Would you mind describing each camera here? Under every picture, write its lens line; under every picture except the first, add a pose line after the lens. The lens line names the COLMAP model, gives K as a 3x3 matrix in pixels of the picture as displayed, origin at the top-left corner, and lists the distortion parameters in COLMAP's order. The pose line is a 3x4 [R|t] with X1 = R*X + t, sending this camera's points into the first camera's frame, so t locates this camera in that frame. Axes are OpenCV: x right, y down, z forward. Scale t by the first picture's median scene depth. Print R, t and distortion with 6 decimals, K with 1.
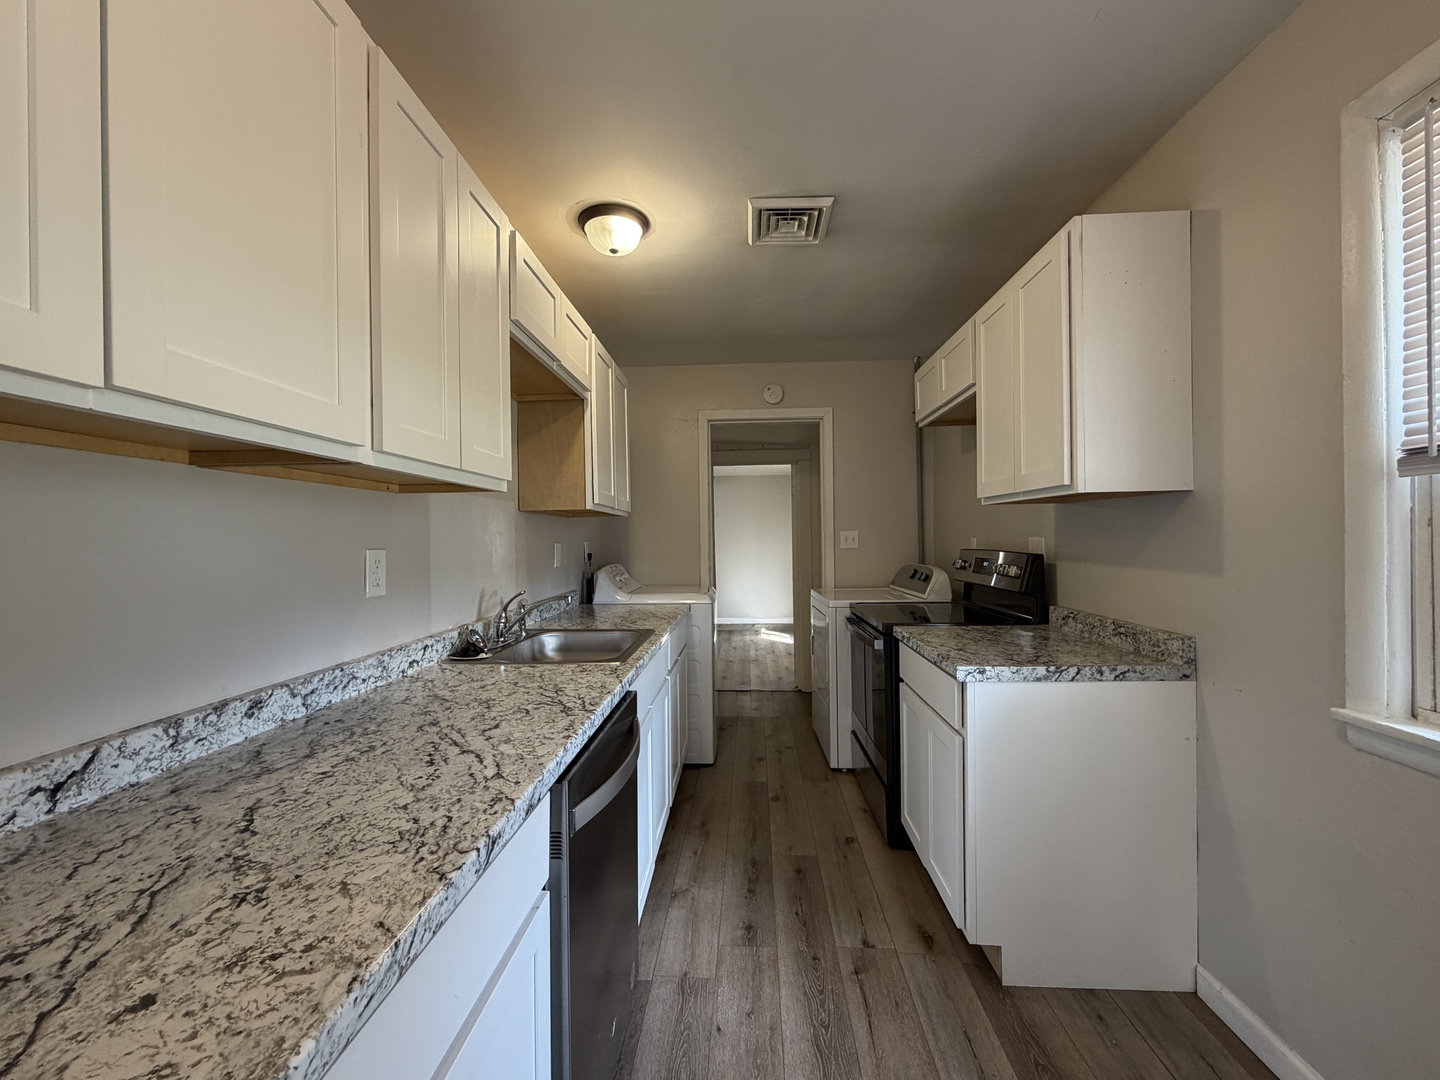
lens RADIAL K [[565.1, 0, 703.5], [0, 565.1, 539.9], [0, 0, 1]] dist [0.000675, 0.000015]
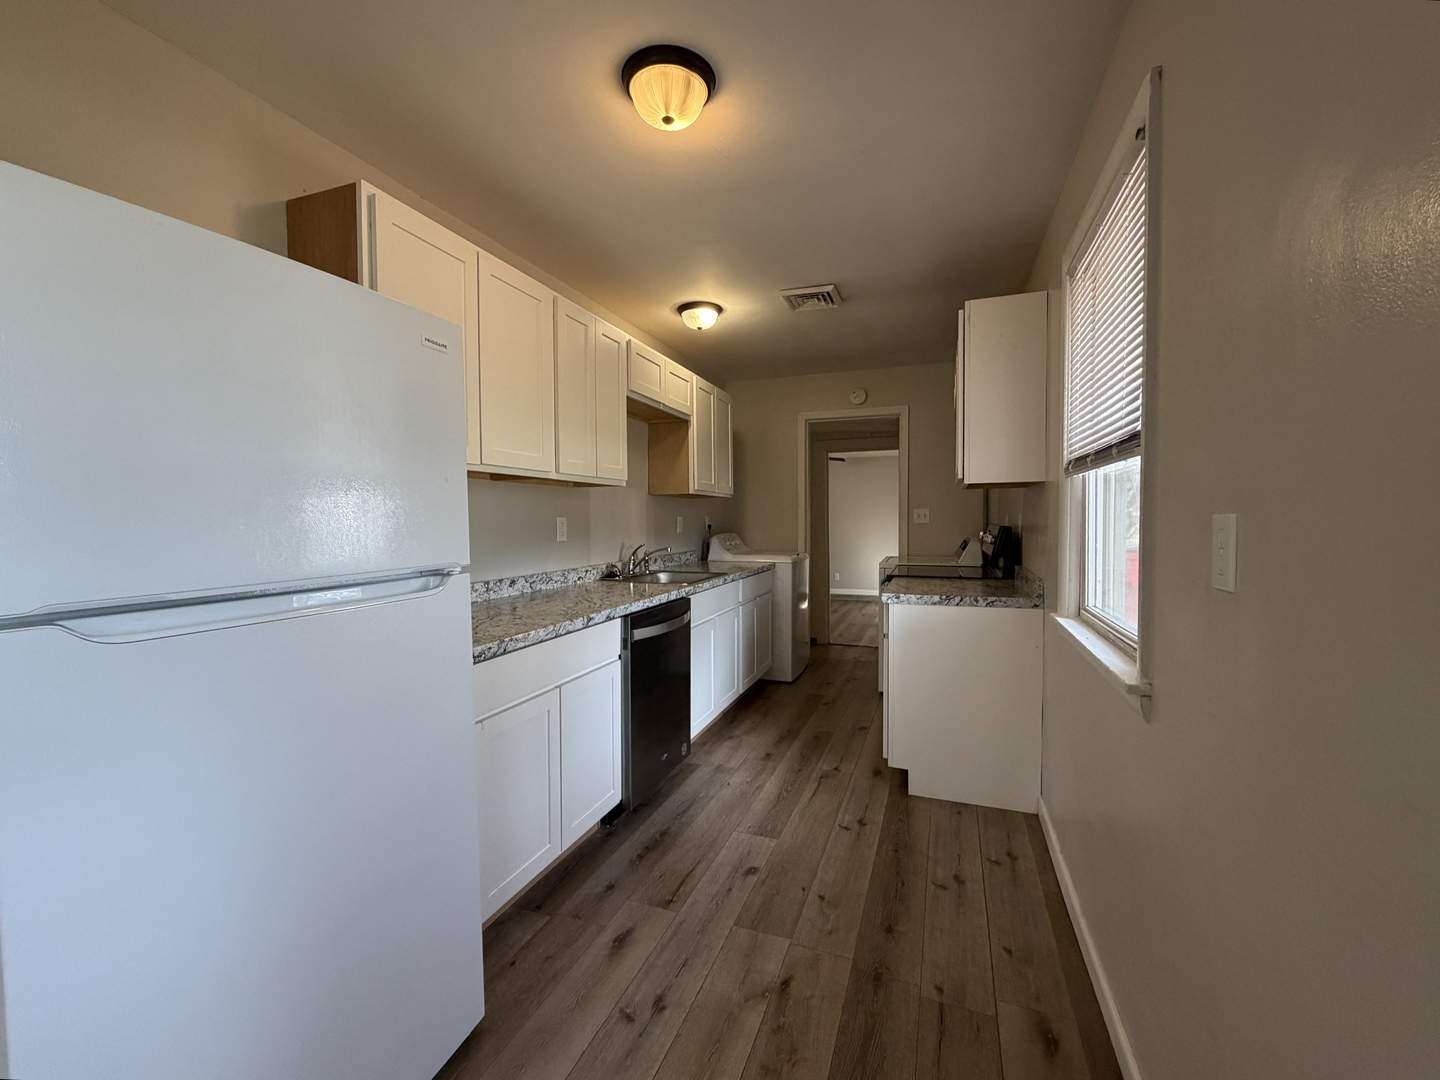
lens RADIAL K [[573.1, 0, 716.6], [0, 573.1, 536.0], [0, 0, 1]] dist [-0.000324, -0.000138]
pose [[0.956744, 0.017211, -0.290422, 0.369227], [-0.007888, 0.999416, 0.033242, 0.009225], [0.290824, -0.029513, 0.956321, -0.536791]]
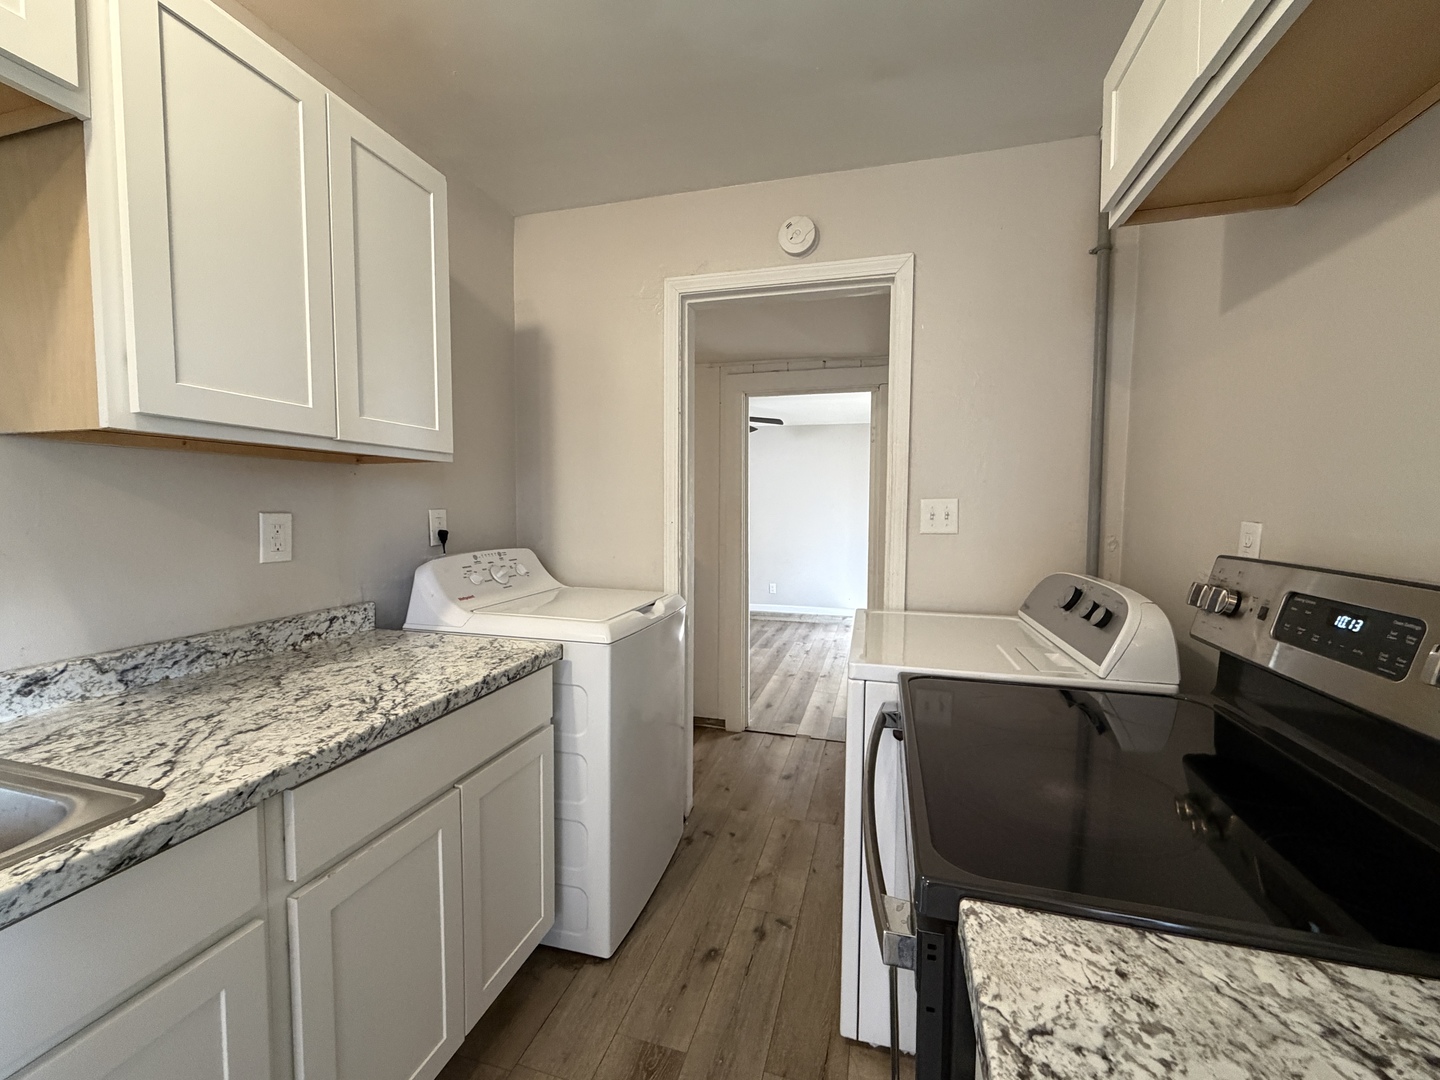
lens RADIAL K [[573.1, 0, 716.6], [0, 573.1, 536.0], [0, 0, 1]] dist [-0.000324, -0.000138]
pose [[0.978373, 0.030375, -0.204604, 0.316530], [-0.018943, 0.998160, 0.057605, -0.015733], [0.205977, -0.052483, 0.977148, 0.848117]]
